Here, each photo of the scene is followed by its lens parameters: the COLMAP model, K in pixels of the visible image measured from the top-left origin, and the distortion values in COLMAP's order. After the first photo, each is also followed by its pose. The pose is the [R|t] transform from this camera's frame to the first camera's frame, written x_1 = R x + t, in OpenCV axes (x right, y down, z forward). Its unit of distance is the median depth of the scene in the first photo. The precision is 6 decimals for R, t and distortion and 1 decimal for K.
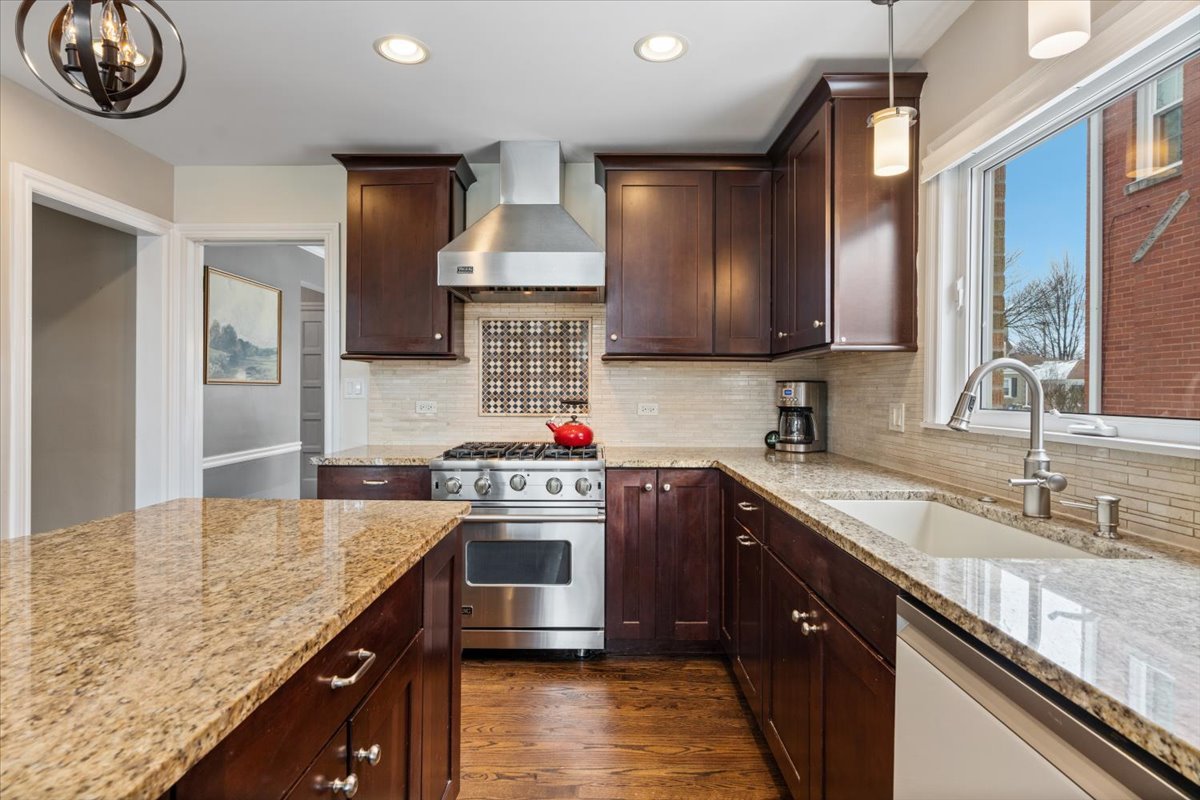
lens RADIAL K [[602.3, 0, 612.6], [0, 602.3, 394.8], [0, 0, 1]] dist [0.002840, 0.000721]
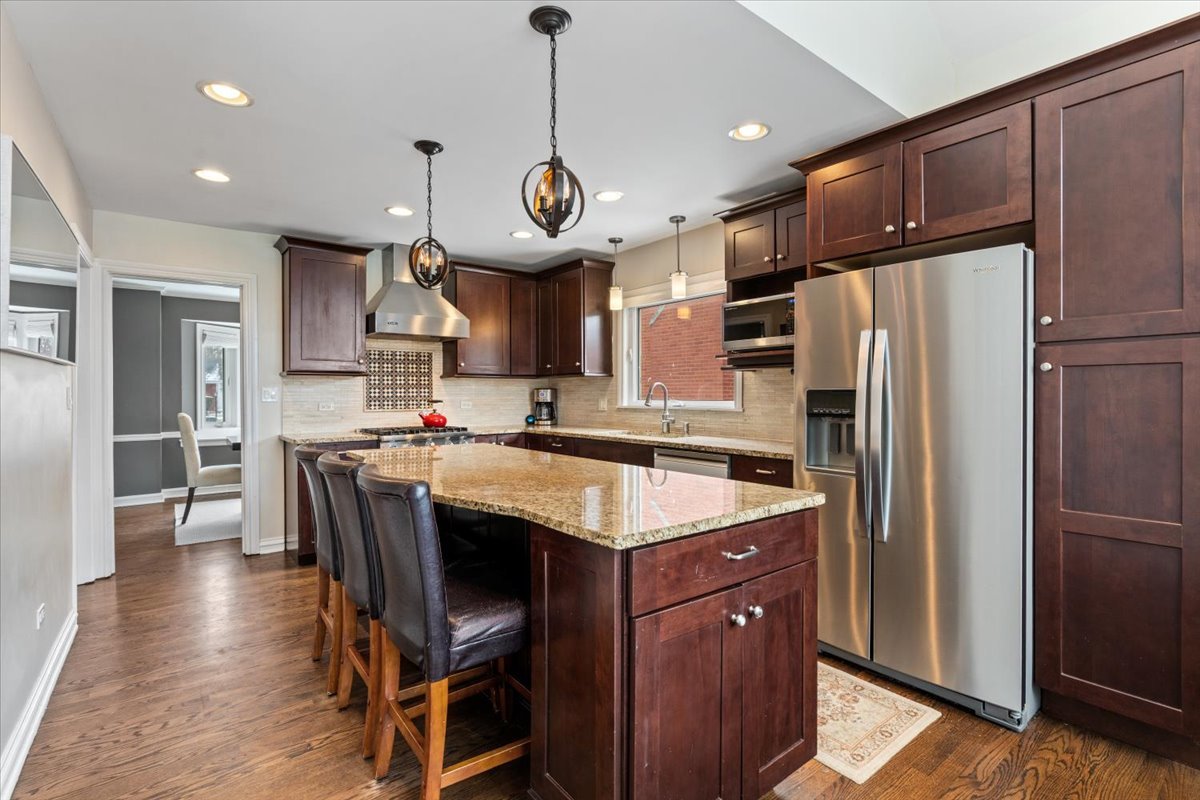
lens RADIAL K [[550.8, 0, 597.2], [0, 550.8, 395.0], [0, 0, 1]] dist [-0.010490, 0.002856]
pose [[0.786994, -0.010097, 0.616878, -0.620466], [0.013612, 0.999907, -0.000998, 0.001843], [-0.616811, 0.009182, 0.787058, -0.476123]]
